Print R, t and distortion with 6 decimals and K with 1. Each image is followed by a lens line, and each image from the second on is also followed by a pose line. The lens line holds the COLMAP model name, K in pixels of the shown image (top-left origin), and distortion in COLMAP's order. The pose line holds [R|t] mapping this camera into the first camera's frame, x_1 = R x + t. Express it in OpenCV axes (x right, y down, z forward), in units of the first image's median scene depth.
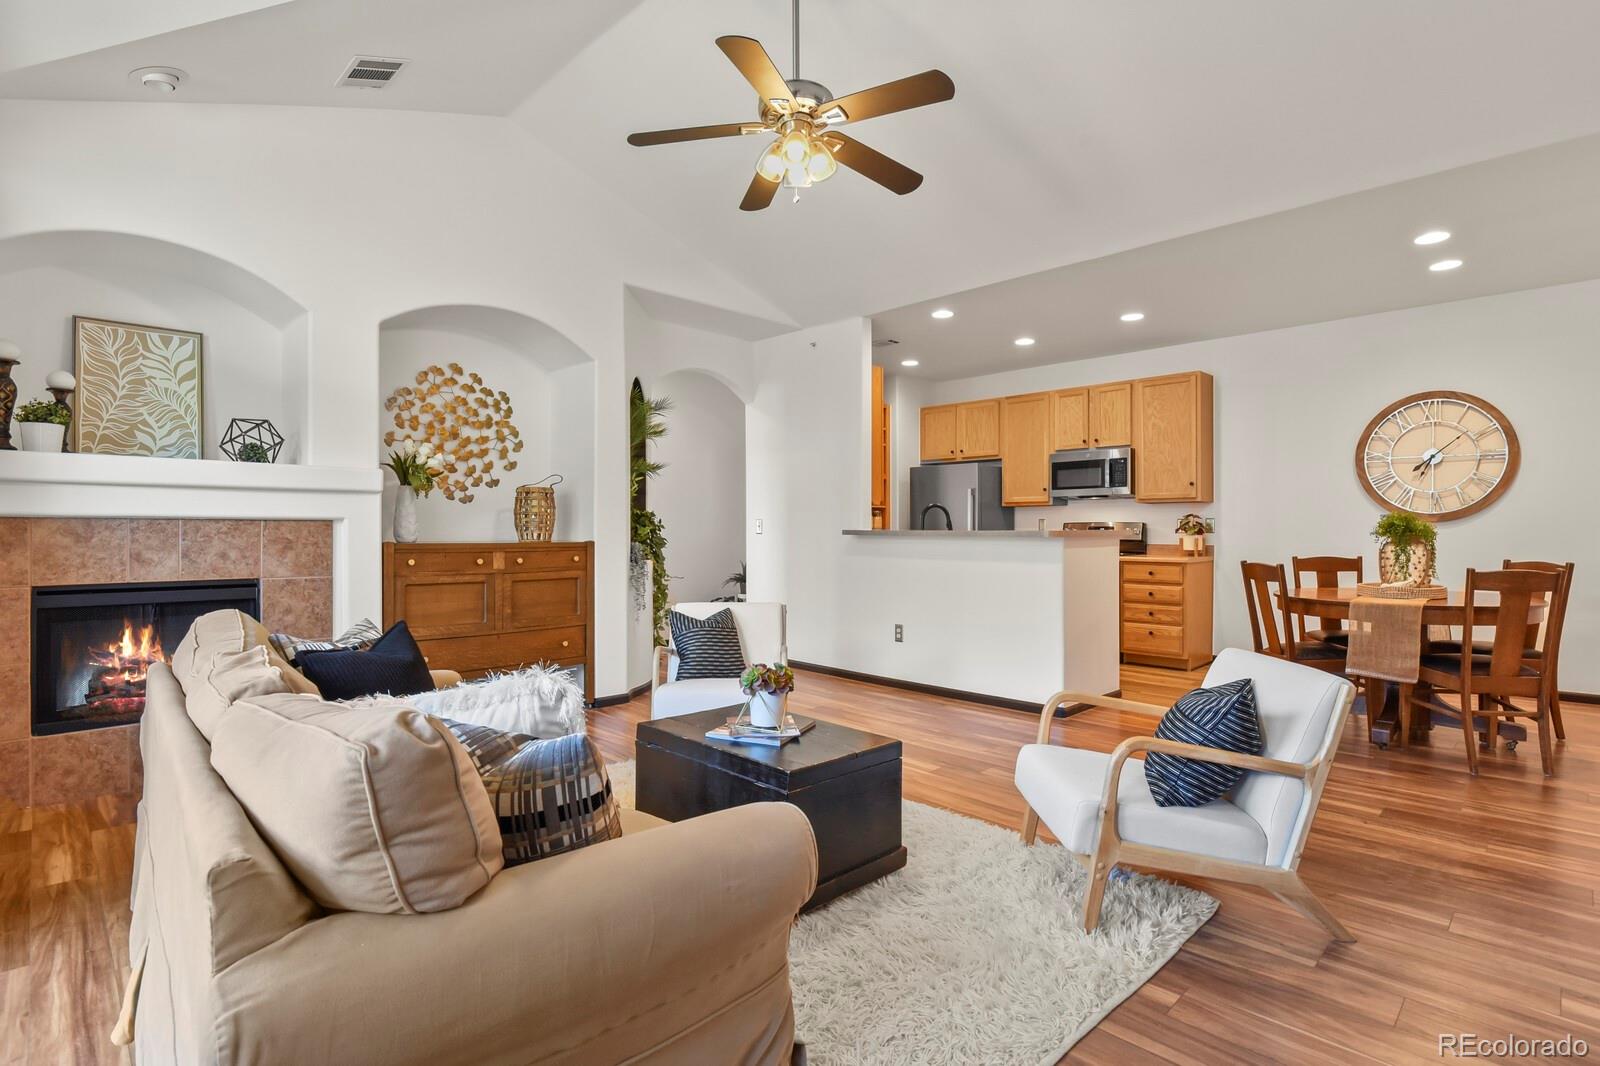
lens RADIAL K [[776.3, 0, 808.7], [0, 776.3, 528.8], [0, 0, 1]] dist [-0.005035, -0.007616]
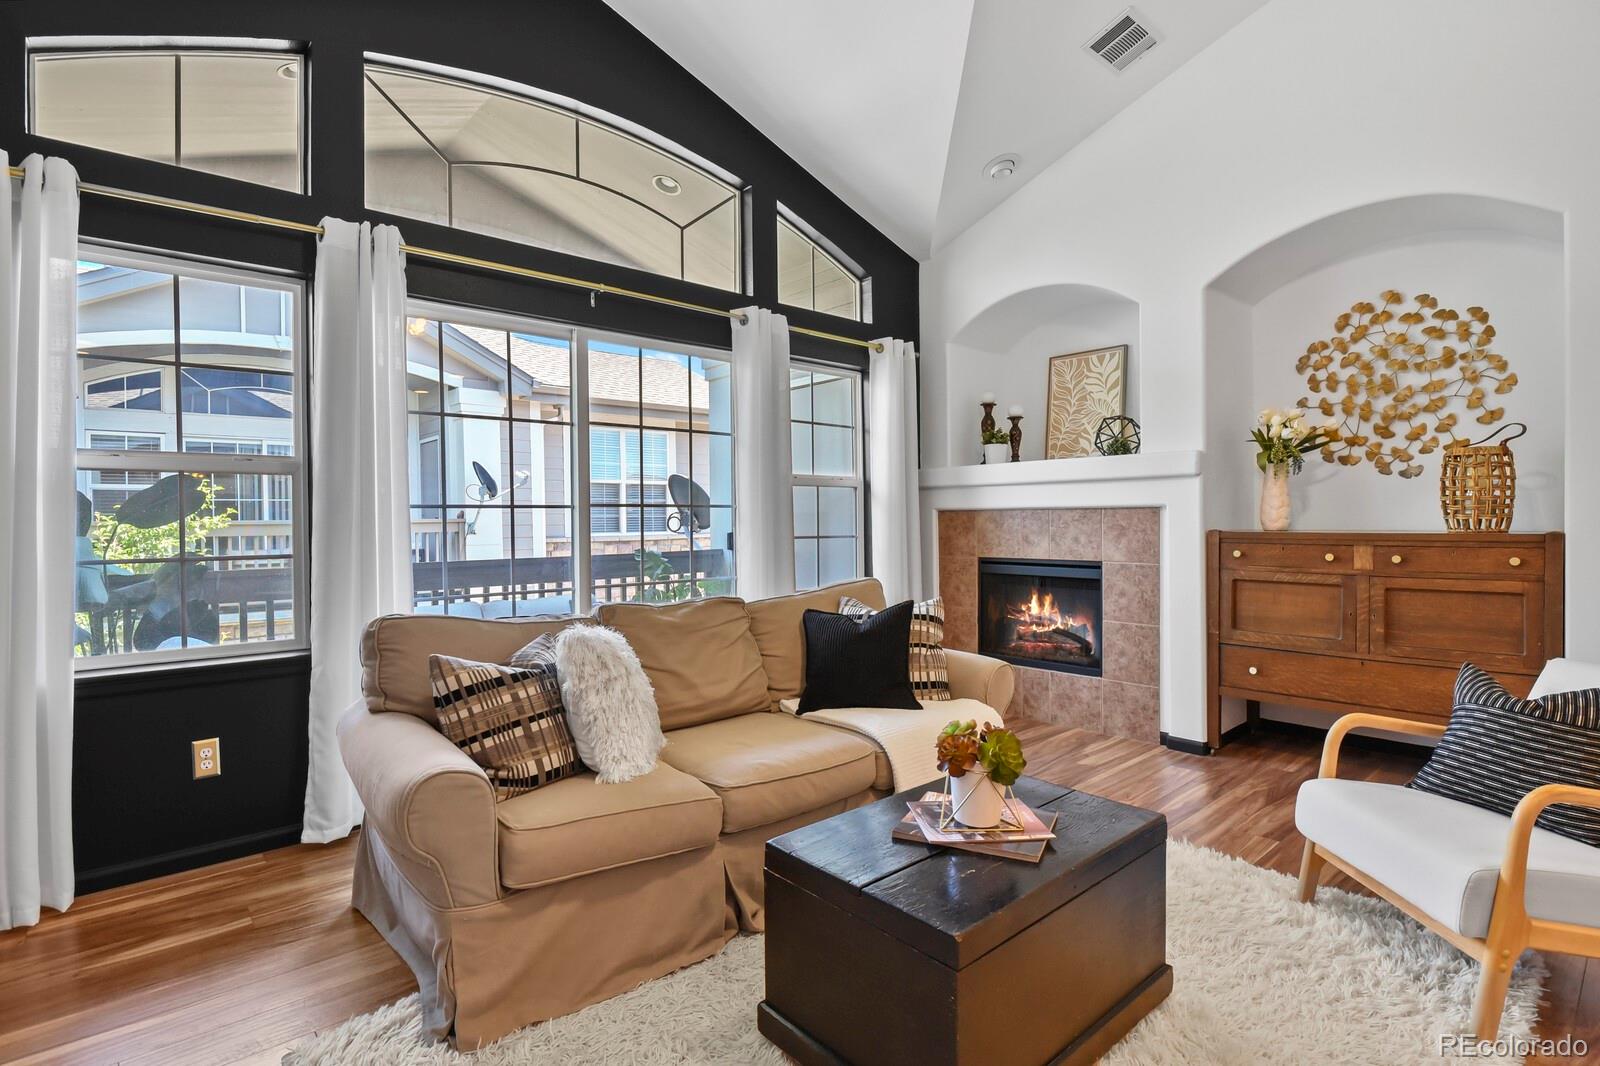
lens RADIAL K [[788.9, 0, 808.3], [0, 788.9, 529.5], [0, 0, 1]] dist [-0.004268, -0.008701]
pose [[-0.054429, 0.011285, -0.998454, 0.318540], [0.010200, 0.999890, 0.010745, 0.001705], [0.998466, -0.009599, -0.054538, 0.472284]]
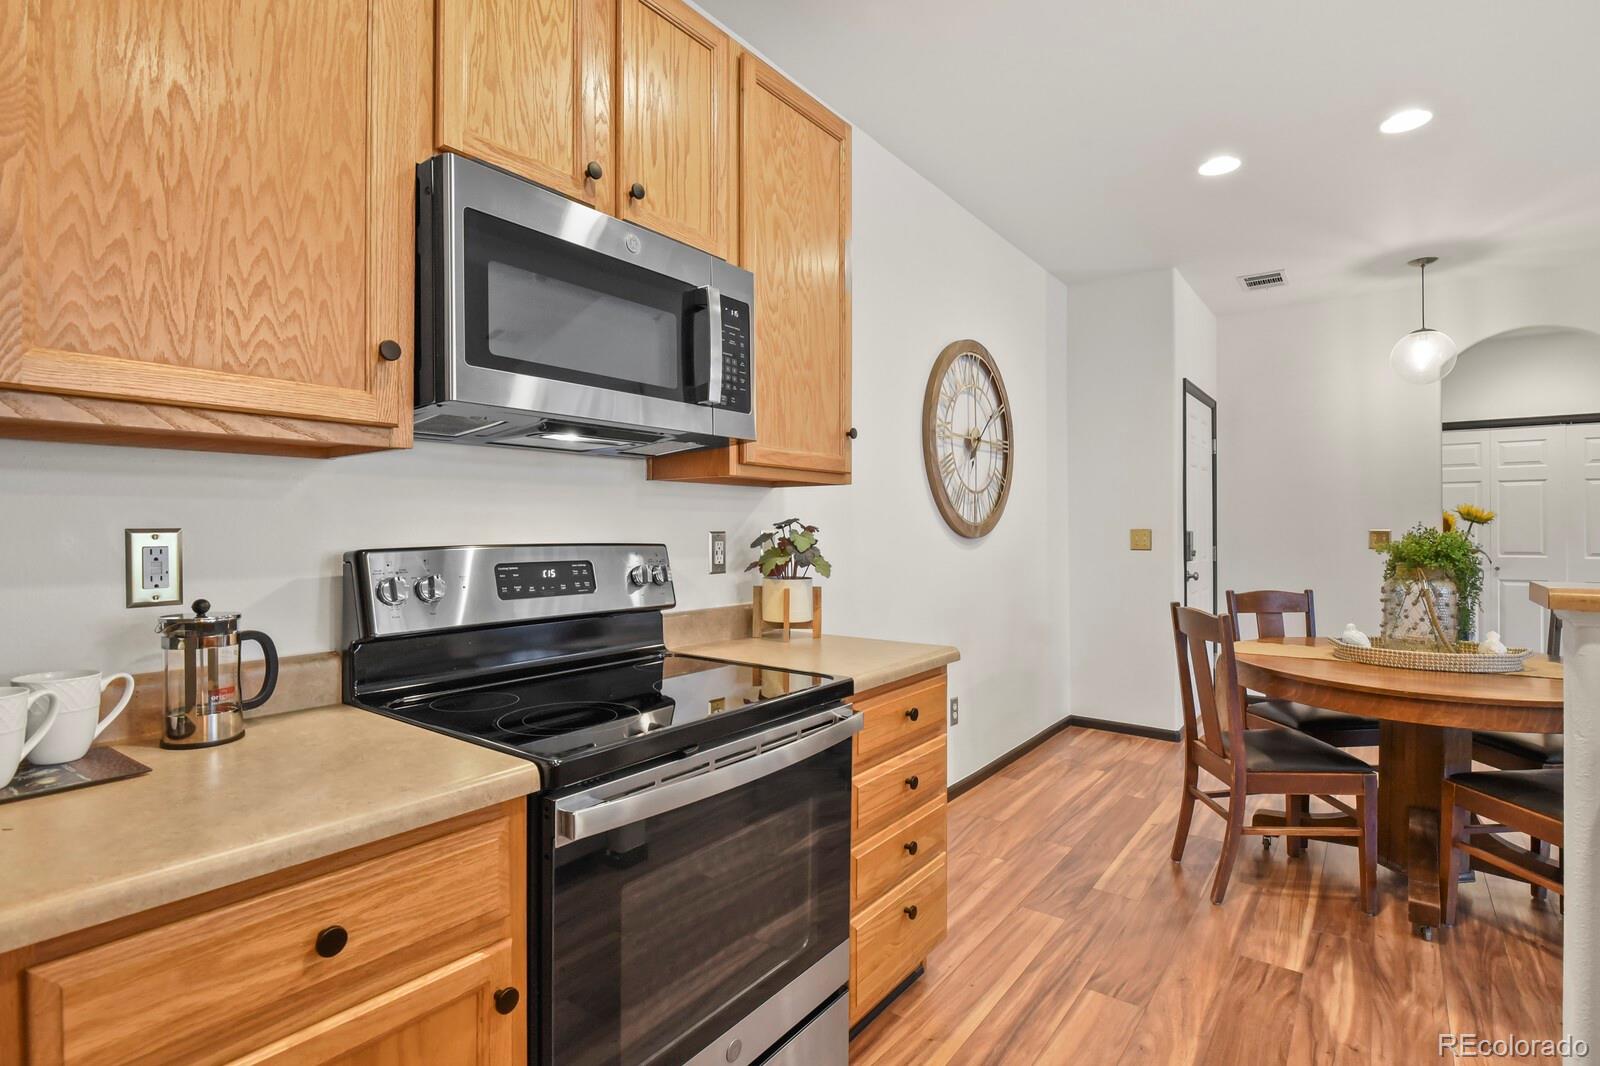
lens RADIAL K [[776.3, 0, 808.7], [0, 776.3, 528.8], [0, 0, 1]] dist [-0.005035, -0.007616]
pose [[-0.143263, -0.000543, 0.989685, 0.186641], [0.000636, 1.000000, 0.000641, -0.018790], [-0.989685, 0.000721, -0.143262, 1.360960]]
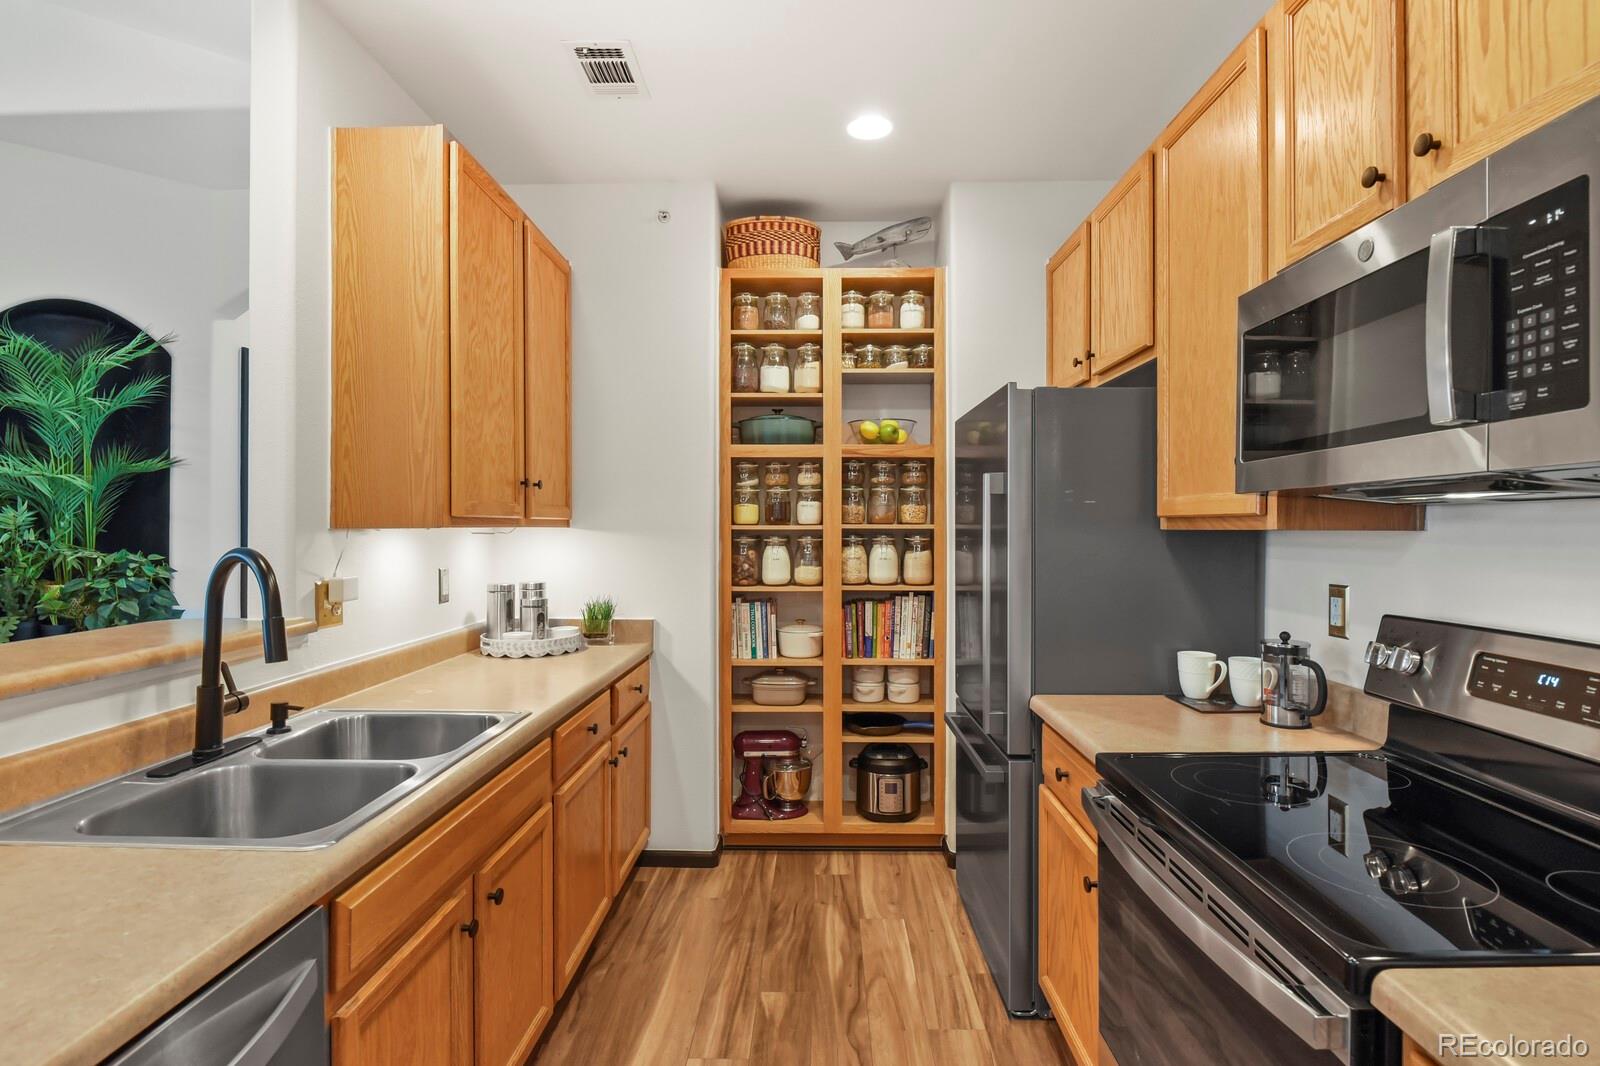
lens RADIAL K [[776.3, 0, 808.7], [0, 776.3, 528.8], [0, 0, 1]] dist [-0.005035, -0.007616]
pose [[0.694667, 0.003015, -0.719325, 0.550490], [-0.001617, 0.999995, 0.002630, -0.045773], [0.719330, -0.000664, 0.694669, 1.099213]]
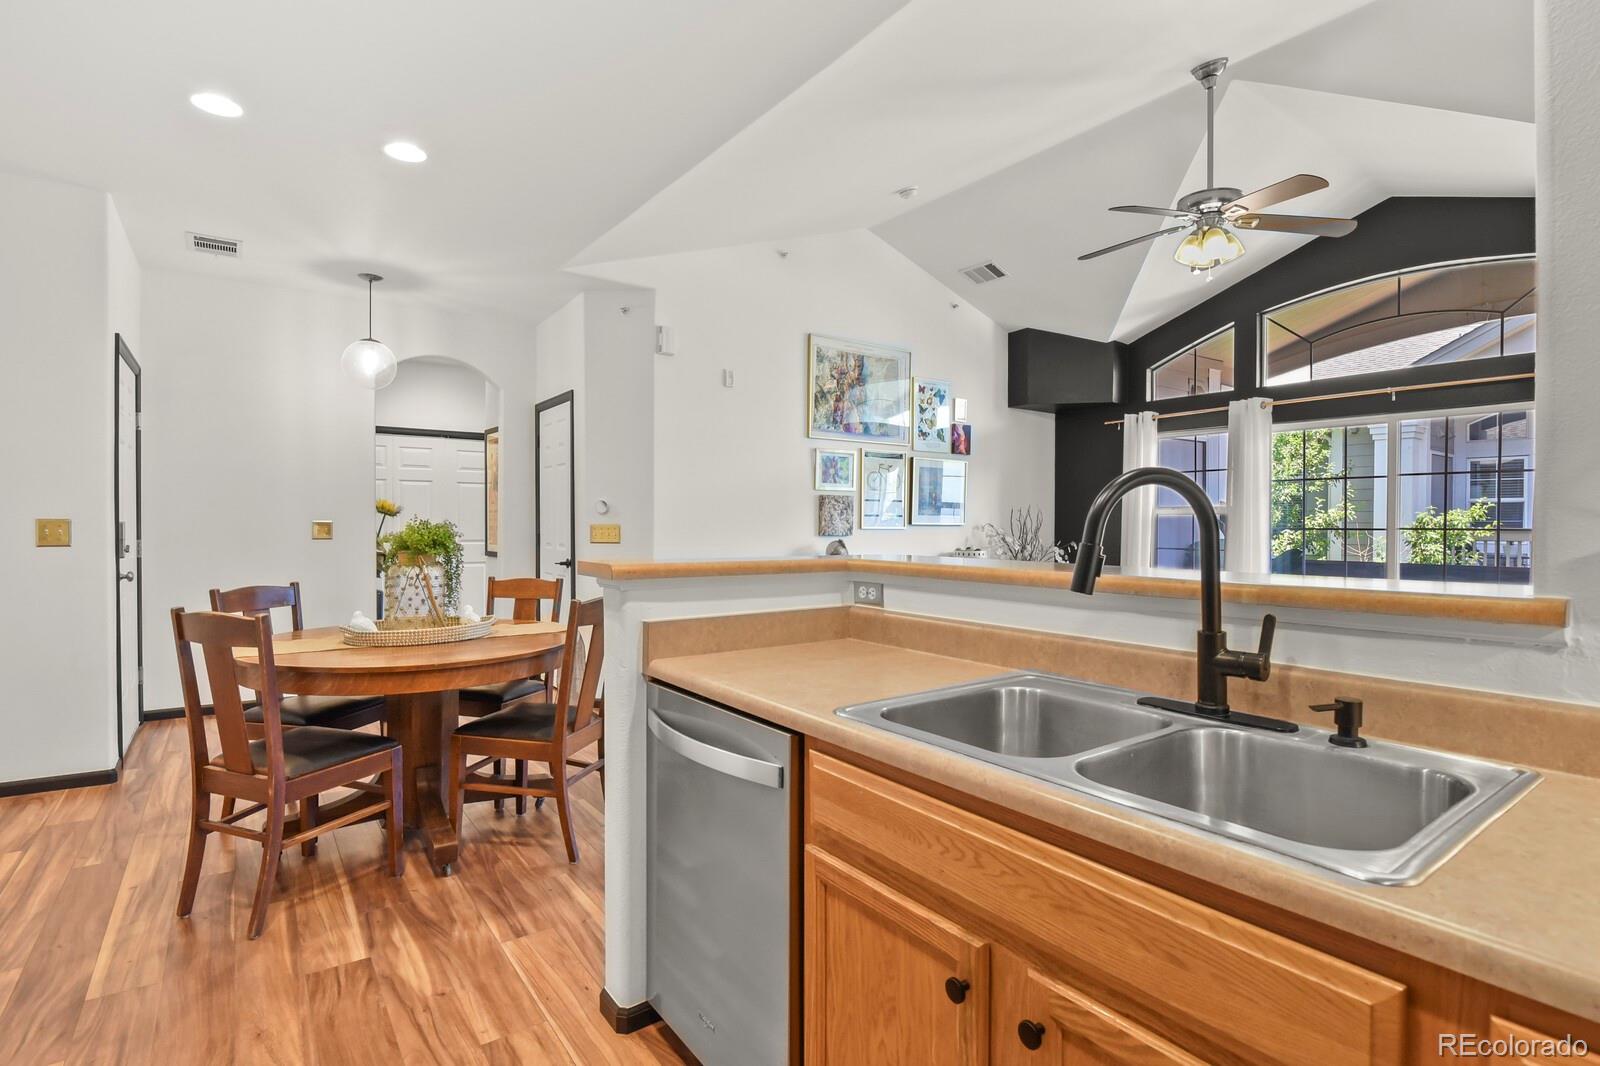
lens RADIAL K [[776.3, 0, 808.7], [0, 776.3, 528.8], [0, 0, 1]] dist [-0.005035, -0.007616]
pose [[-0.988392, -0.006947, 0.151767, 0.260902], [-0.005732, 0.999948, 0.008440, -0.018509], [-0.151818, 0.007472, -0.988380, 1.419304]]
